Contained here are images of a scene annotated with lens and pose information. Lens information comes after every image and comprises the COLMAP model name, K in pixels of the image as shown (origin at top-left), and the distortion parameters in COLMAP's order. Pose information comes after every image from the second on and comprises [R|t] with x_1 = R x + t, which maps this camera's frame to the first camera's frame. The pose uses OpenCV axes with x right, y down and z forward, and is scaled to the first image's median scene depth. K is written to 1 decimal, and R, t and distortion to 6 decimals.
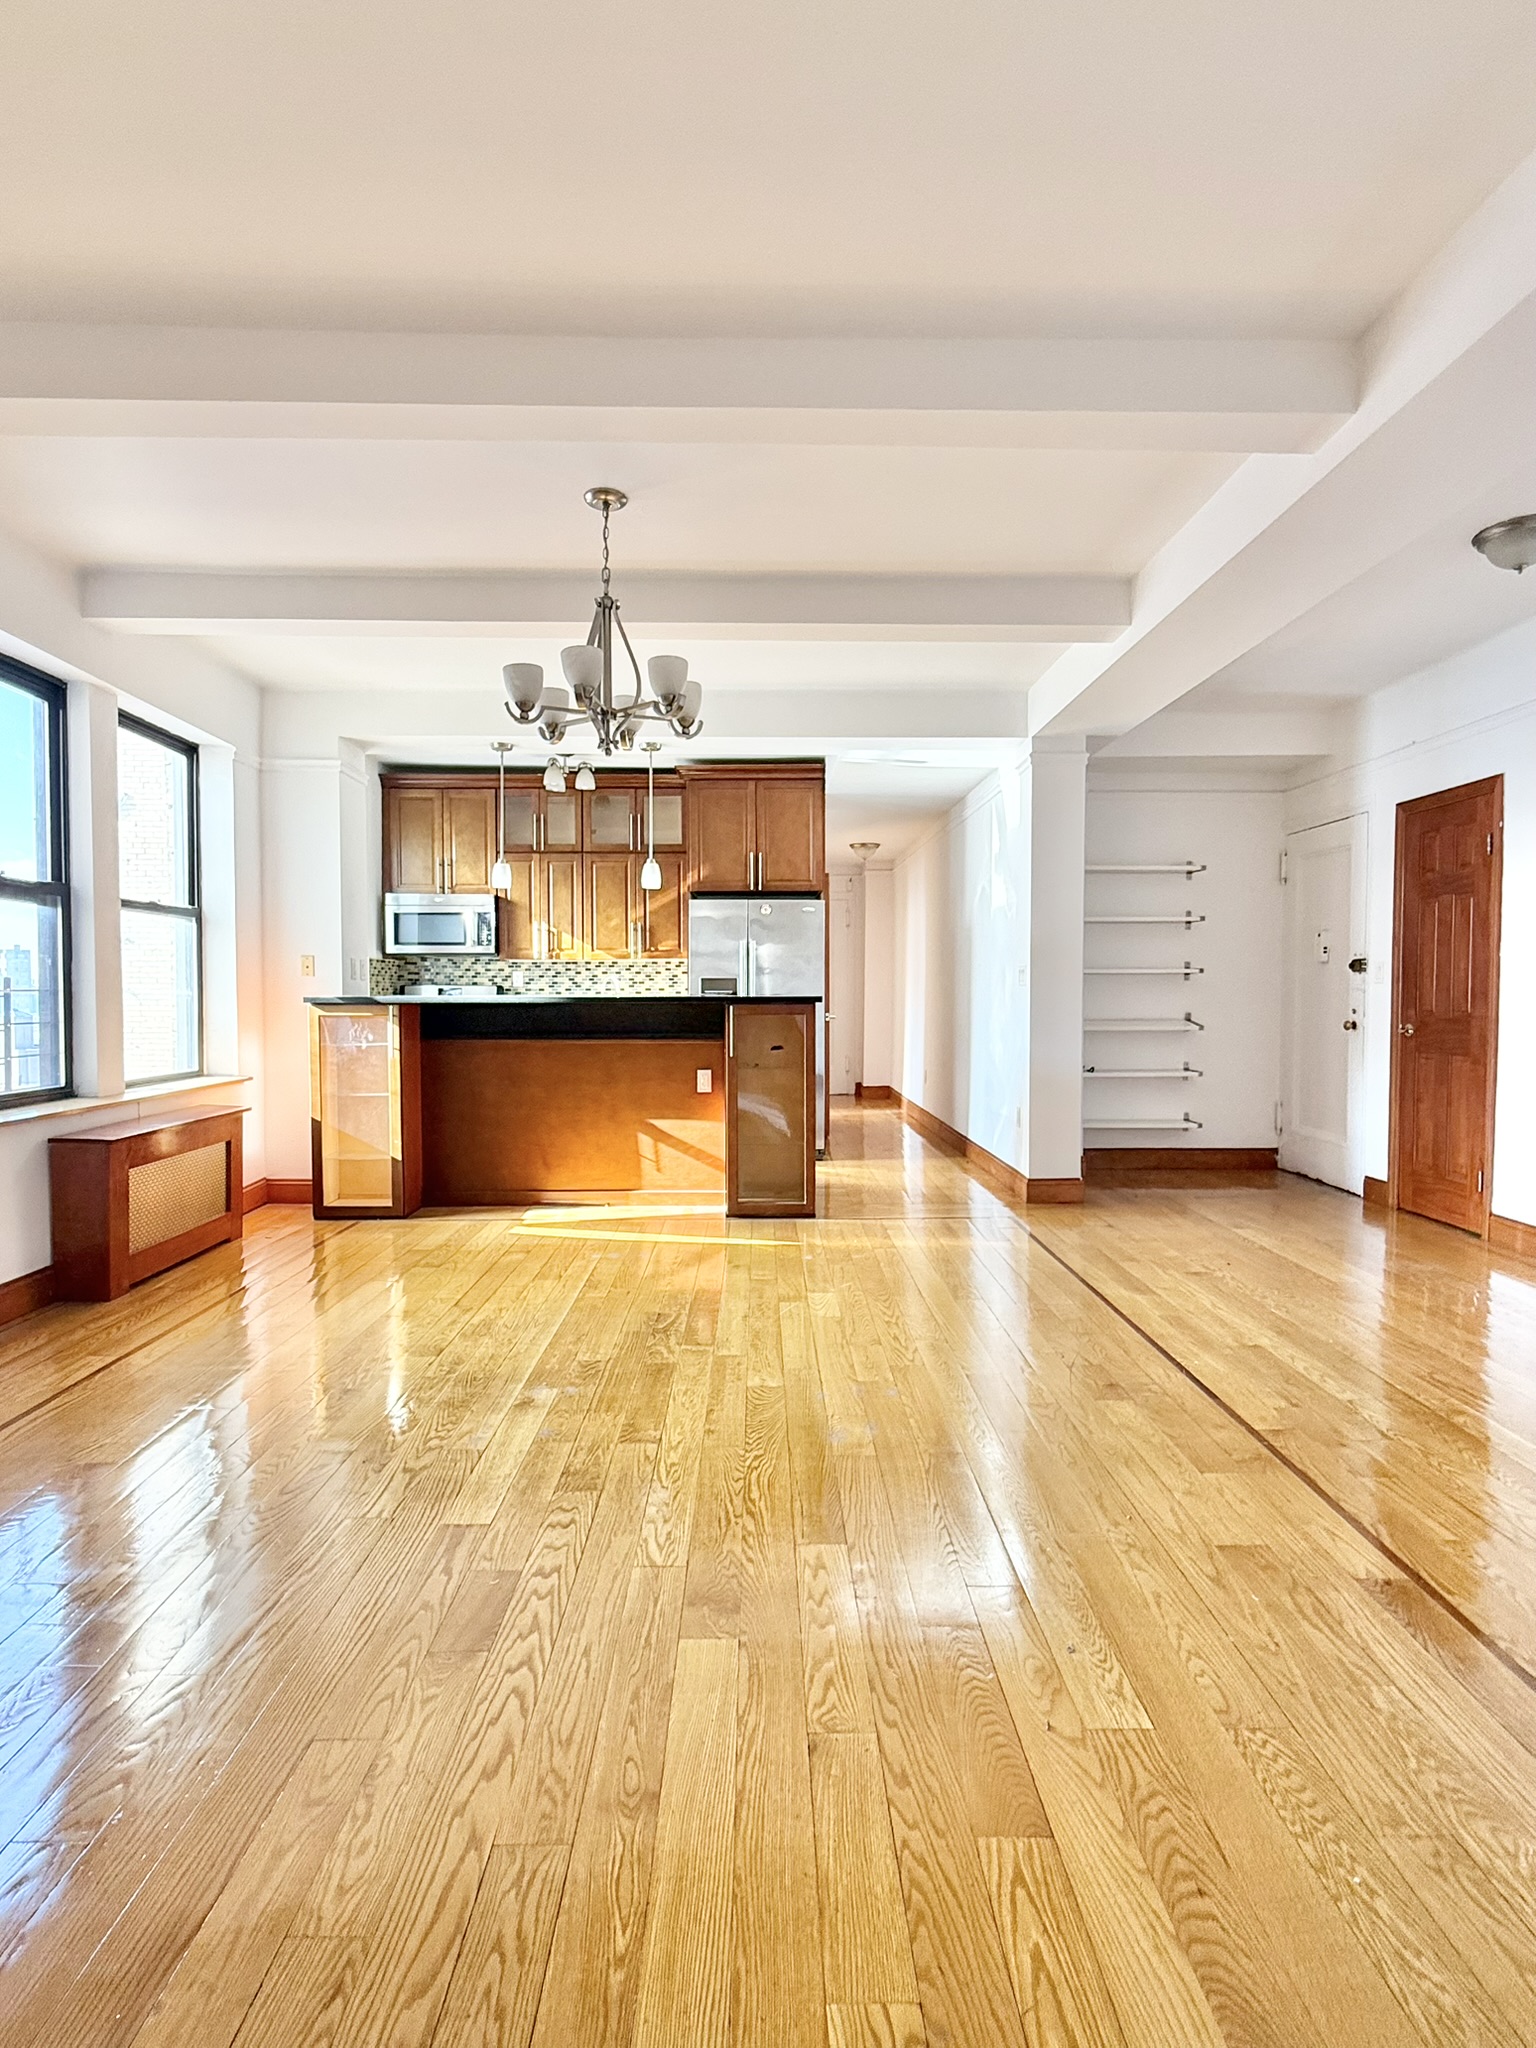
lens RADIAL K [[1021.2, 0, 768.0], [0, 1021.2, 1024.0], [0, 0, 1]] dist [-0.003343, -0.000879]
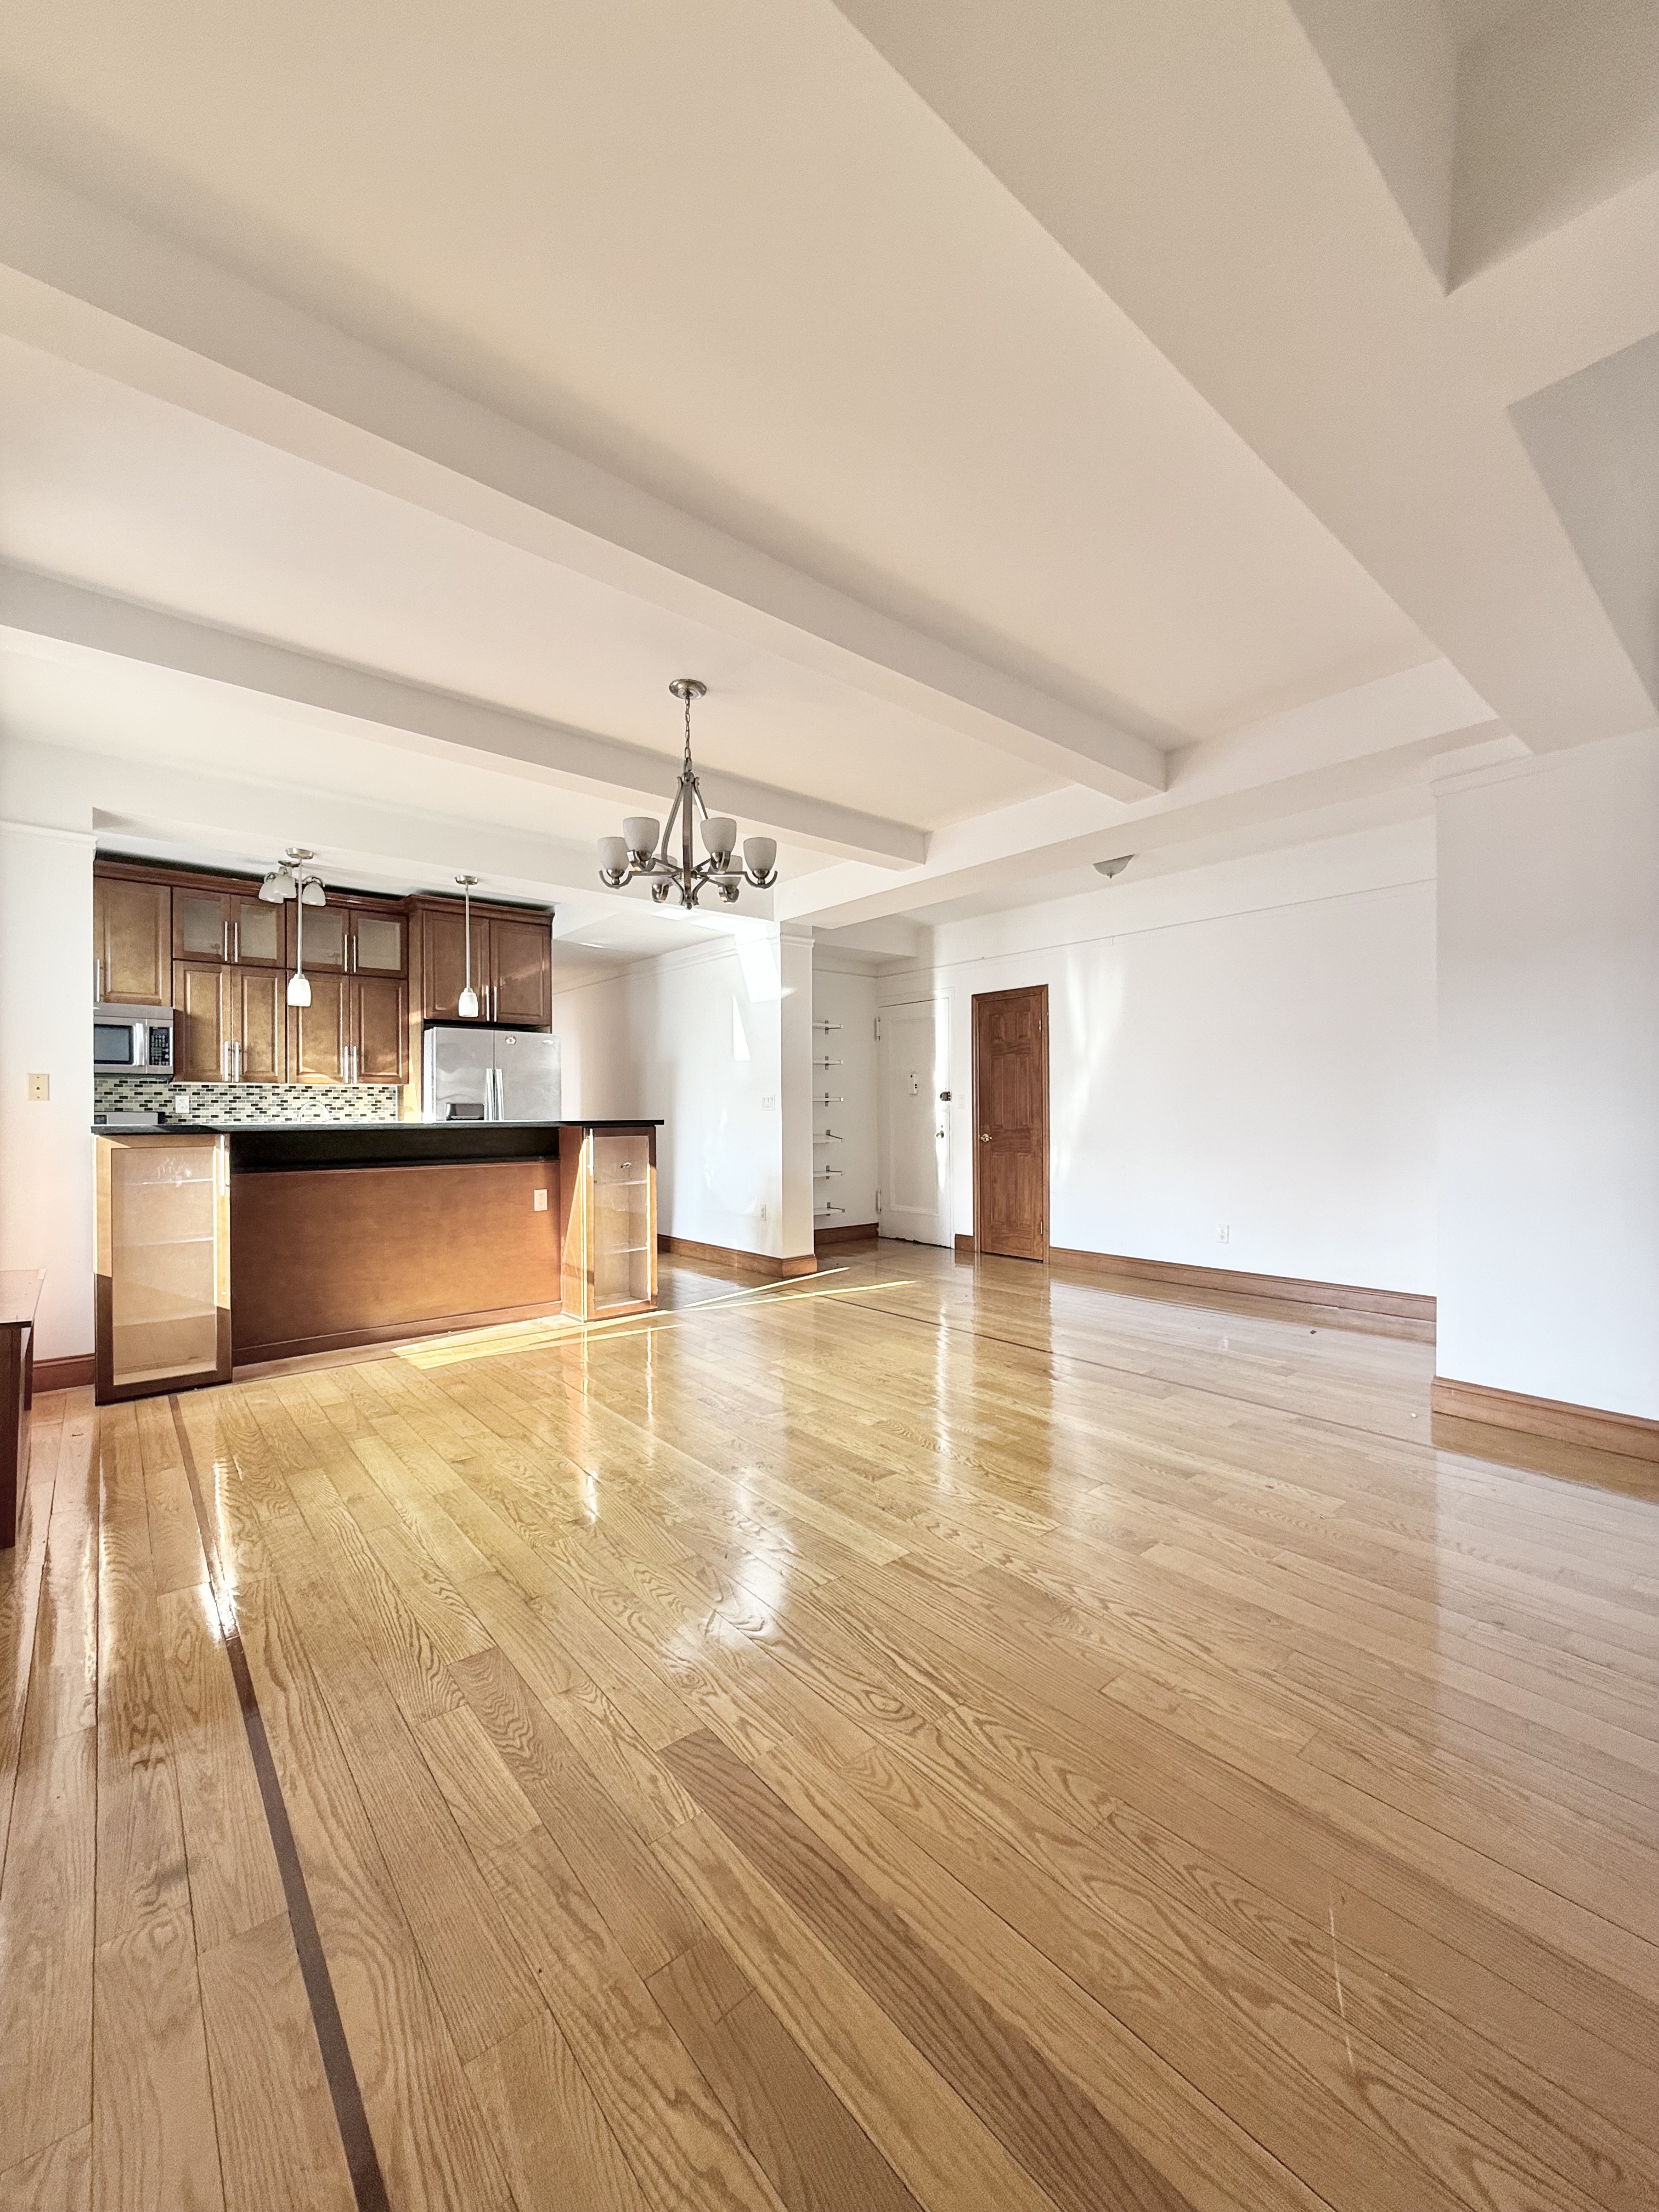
lens RADIAL K [[879.0, 0, 829.5], [0, 879.0, 1106.0], [0, 0, 1]] dist [0.000506, -0.000136]
pose [[0.776454, 0.000941, 0.630174, -0.401645], [0.025962, 0.999102, -0.033480, -0.003885], [-0.629639, 0.042357, 0.775732, 0.088959]]
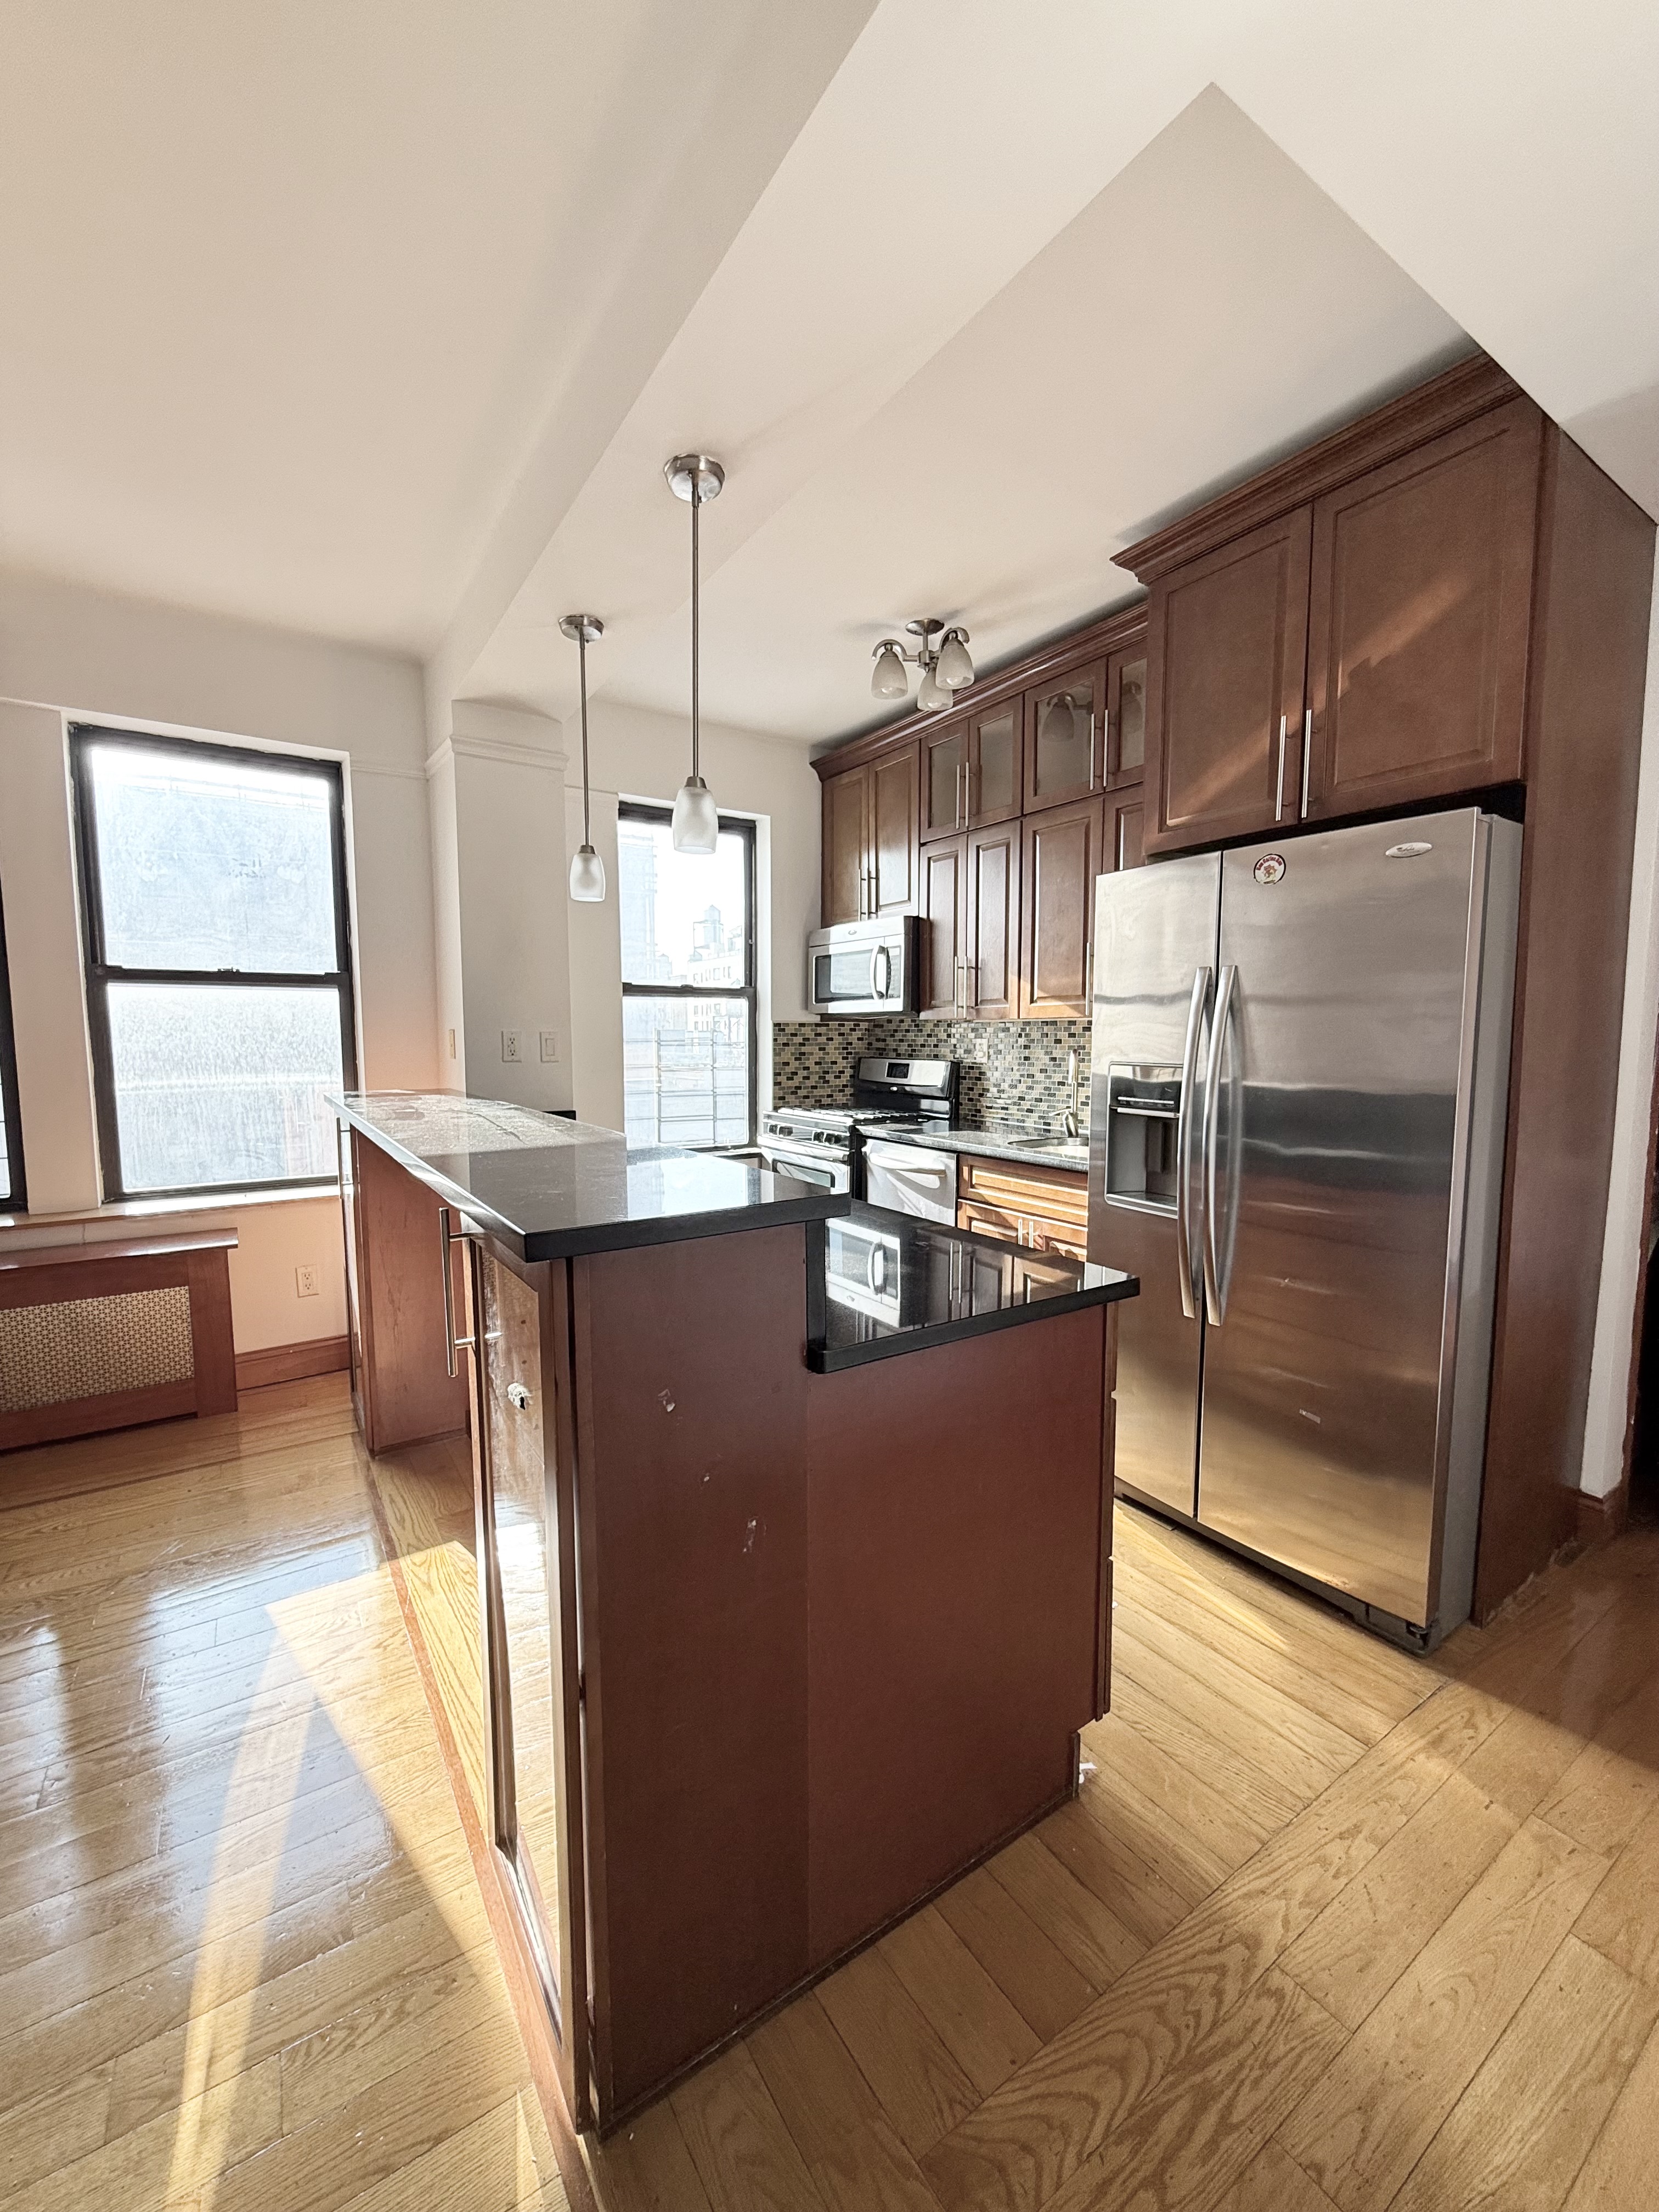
lens RADIAL K [[879.0, 0, 829.5], [0, 879.0, 1106.0], [0, 0, 1]] dist [0.000506, -0.000136]
pose [[0.535947, 0.072531, -0.841131, 0.214551], [-0.026477, 0.997257, 0.069123, -0.062090], [0.843837, -0.014775, 0.536397, 0.884266]]
